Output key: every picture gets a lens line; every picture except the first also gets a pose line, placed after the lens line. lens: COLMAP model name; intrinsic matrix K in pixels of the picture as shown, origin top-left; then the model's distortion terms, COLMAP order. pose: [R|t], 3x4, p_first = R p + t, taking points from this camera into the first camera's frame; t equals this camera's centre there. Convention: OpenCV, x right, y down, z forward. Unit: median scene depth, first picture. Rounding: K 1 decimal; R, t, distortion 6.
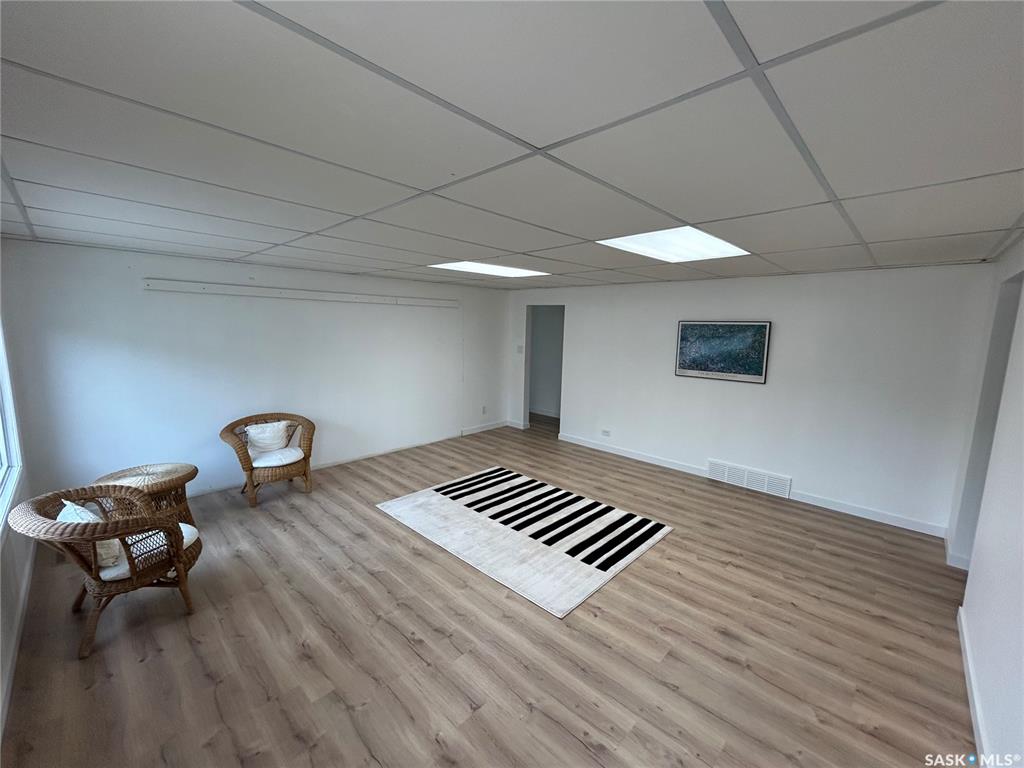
lens RADIAL K [[416.3, 0, 509.1], [0, 416.3, 379.7], [0, 0, 1]] dist [0.000416, 0.000353]
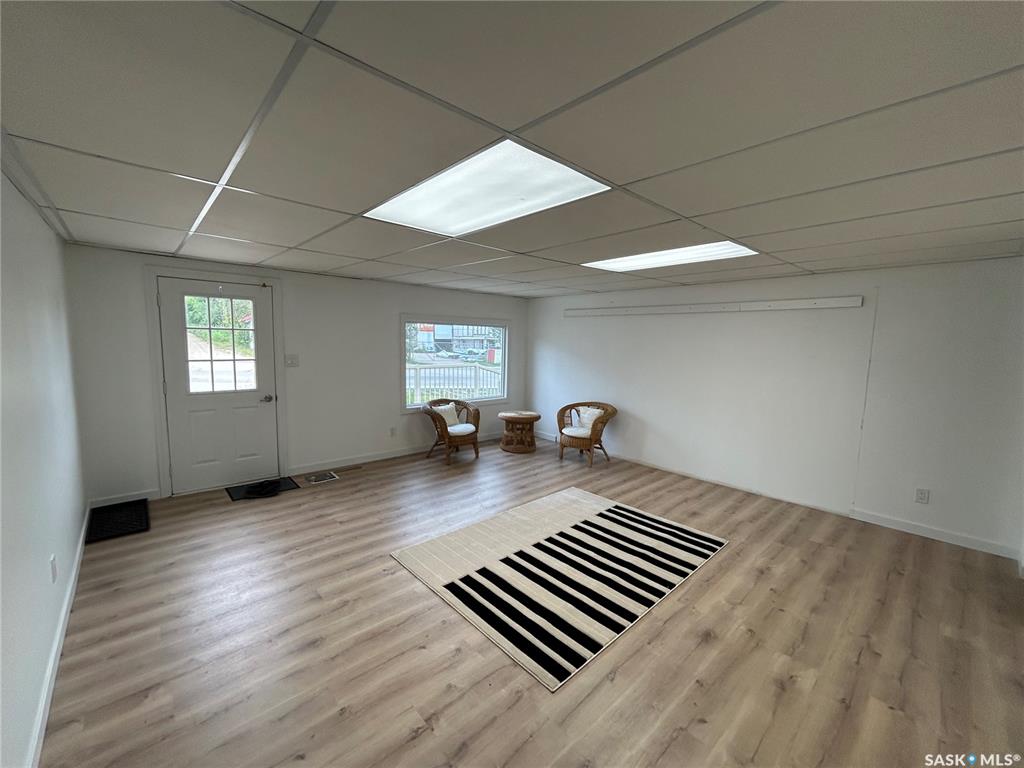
lens RADIAL K [[416.3, 0, 510.7], [0, 416.3, 381.9], [0, 0, 1]] dist [0.000416, 0.000353]
pose [[-0.059927, 0.082981, -0.994748, 0.778496], [-0.149143, 0.984608, 0.091120, -0.063675], [0.986998, 0.153820, -0.046629, 0.792945]]
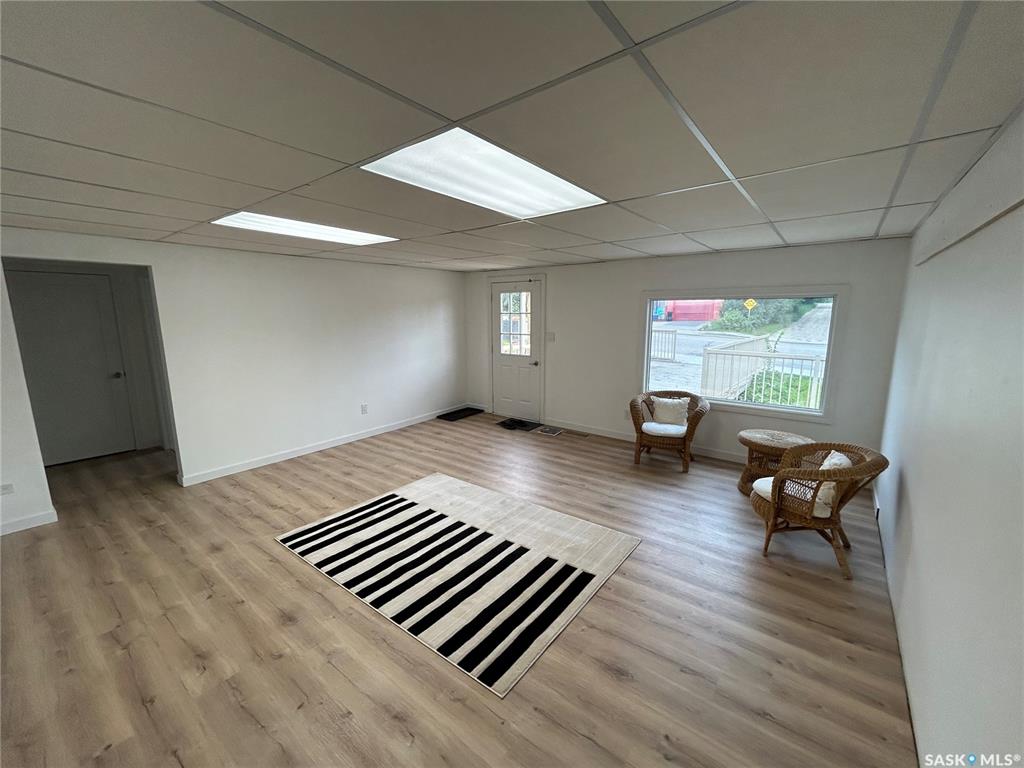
lens RADIAL K [[416.3, 0, 511.3], [0, 416.3, 385.4], [0, 0, 1]] dist [0.000416, 0.000353]
pose [[-0.994094, 0.001022, -0.108521, 0.003489], [-0.030667, 0.956555, 0.289933, -0.179827], [0.104103, 0.291549, -0.950874, 1.542507]]
